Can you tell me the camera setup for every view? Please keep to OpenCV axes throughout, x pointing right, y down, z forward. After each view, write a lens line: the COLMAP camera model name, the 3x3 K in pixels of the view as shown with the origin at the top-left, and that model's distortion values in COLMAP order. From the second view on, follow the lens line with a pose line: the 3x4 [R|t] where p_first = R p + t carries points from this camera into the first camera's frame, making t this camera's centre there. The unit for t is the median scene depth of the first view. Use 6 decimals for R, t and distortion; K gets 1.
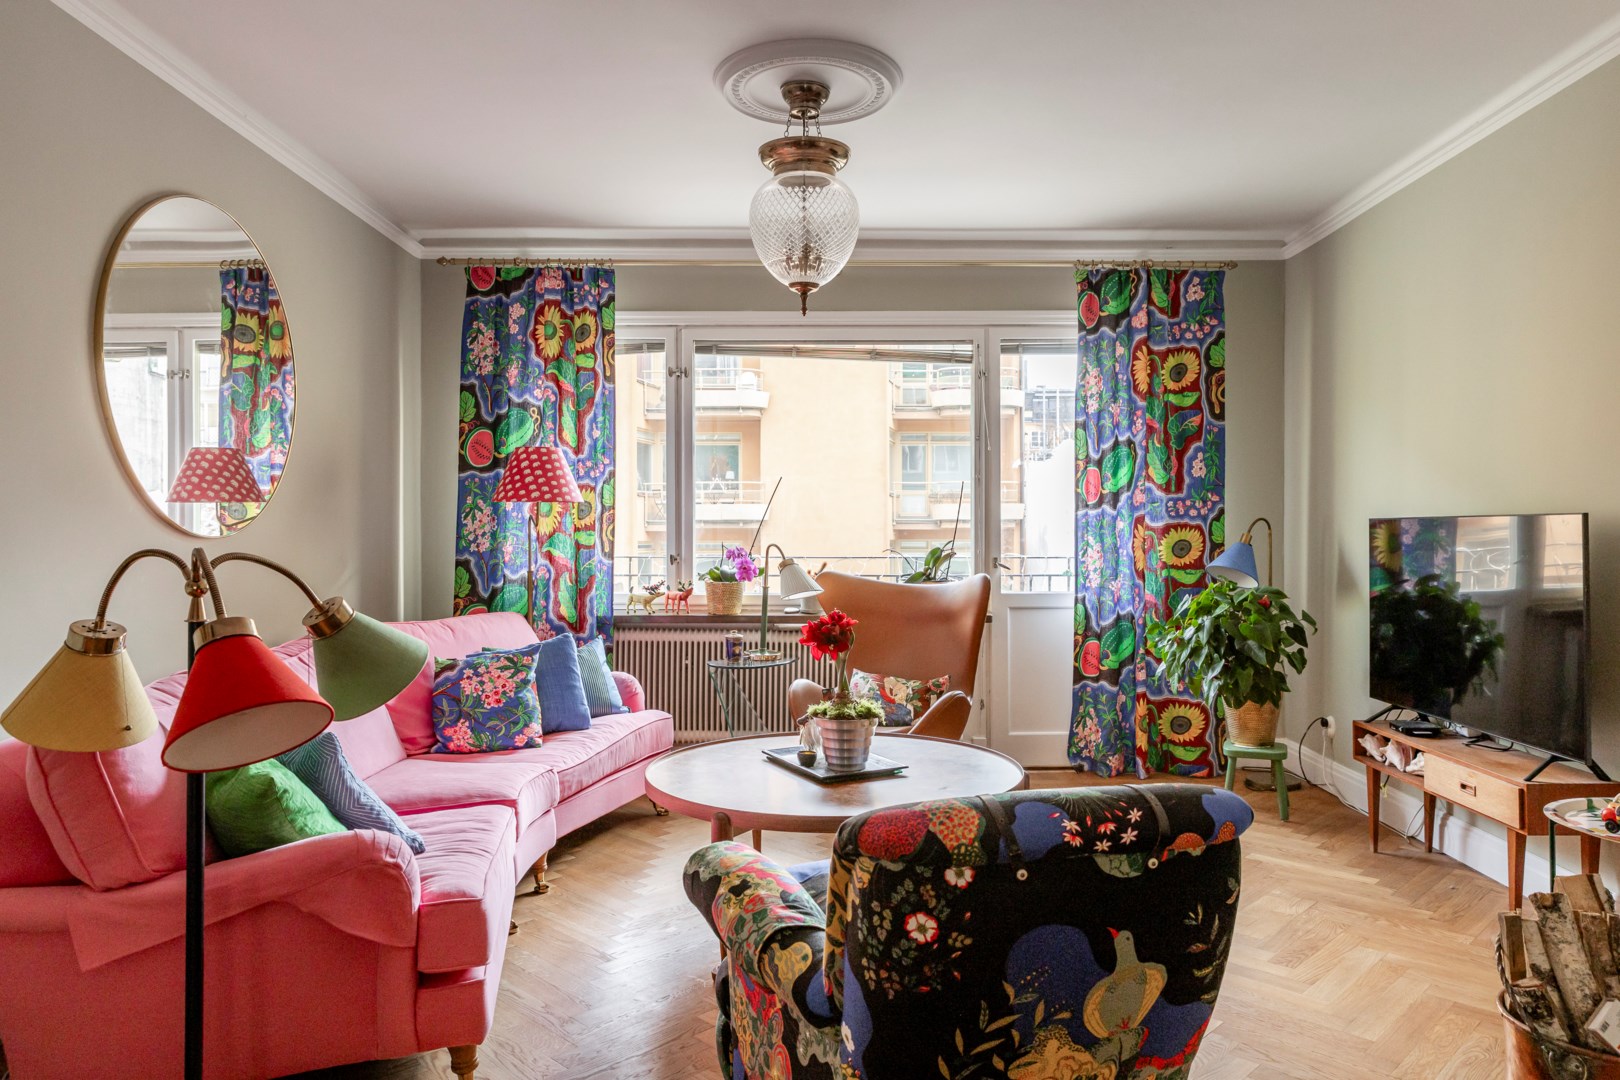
lens RADIAL K [[1126.6, 0, 810.0], [0, 1126.6, 540.0], [0, 0, 1]] dist [0.002155, 0.001761]
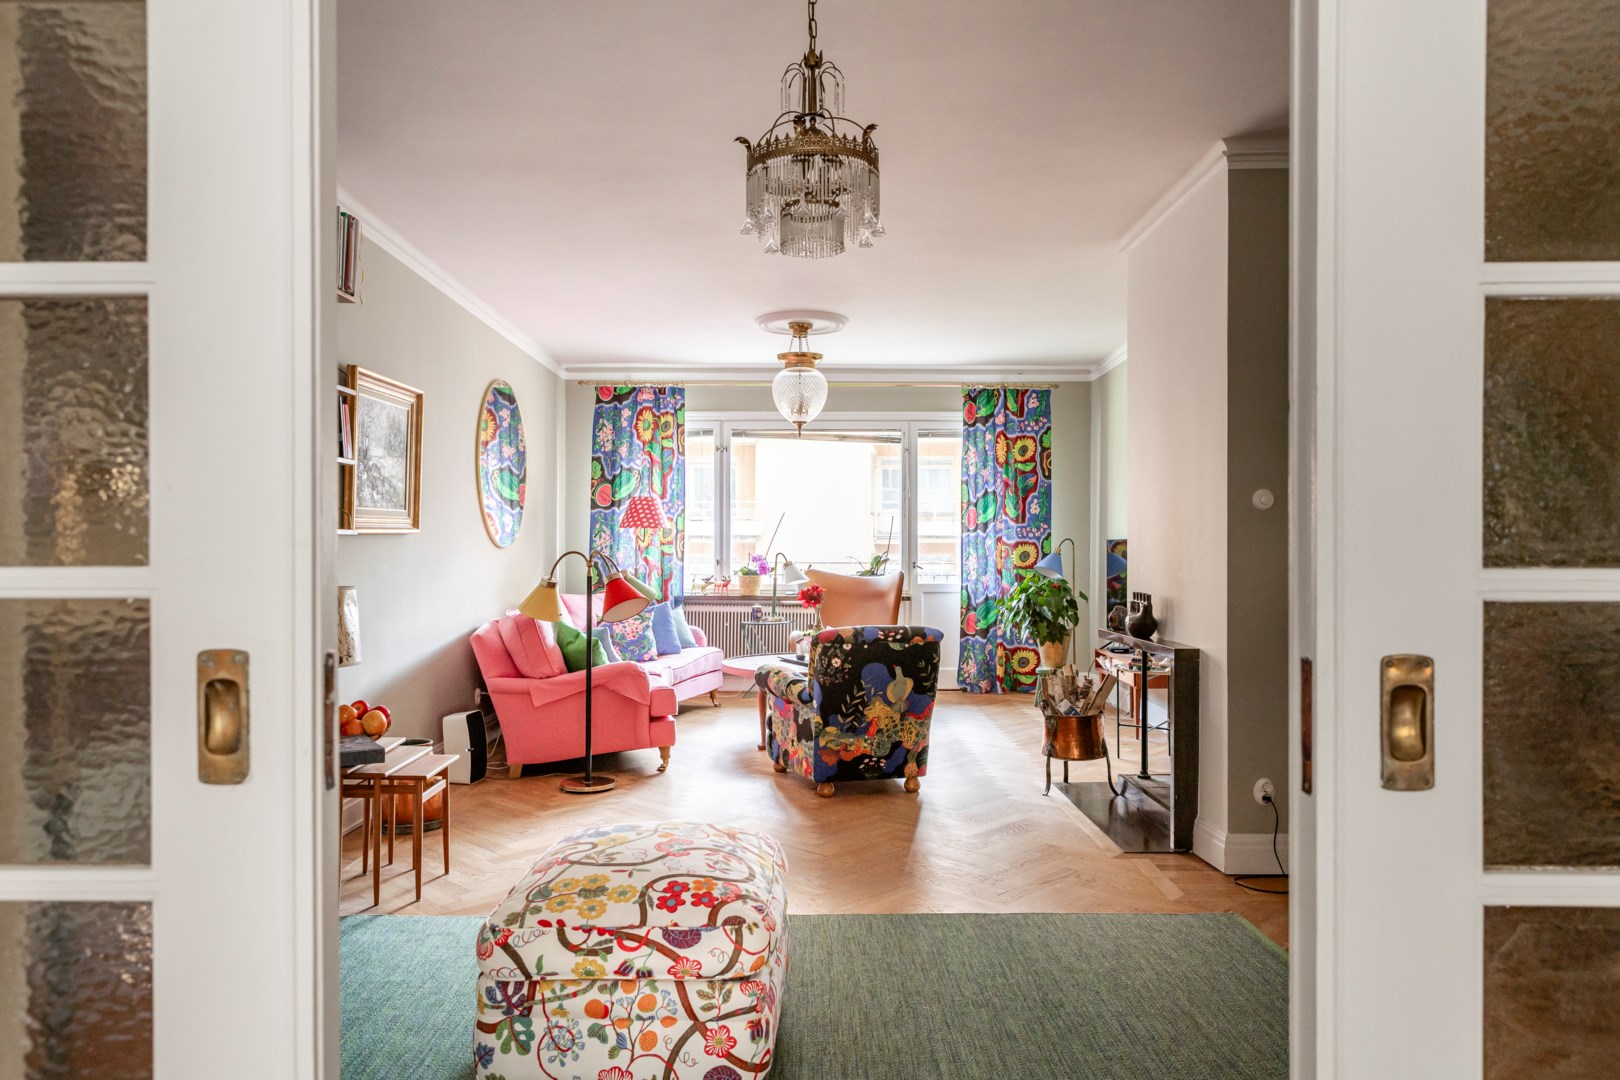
lens RADIAL K [[1126.6, 0, 810.0], [0, 1126.6, 540.0], [0, 0, 1]] dist [0.002155, 0.001761]
pose [[0.999947, 0.003003, 0.009896, -0.004100], [-0.002876, 0.999915, -0.012734, 0.005319], [-0.009933, 0.012705, 0.999870, -0.665272]]
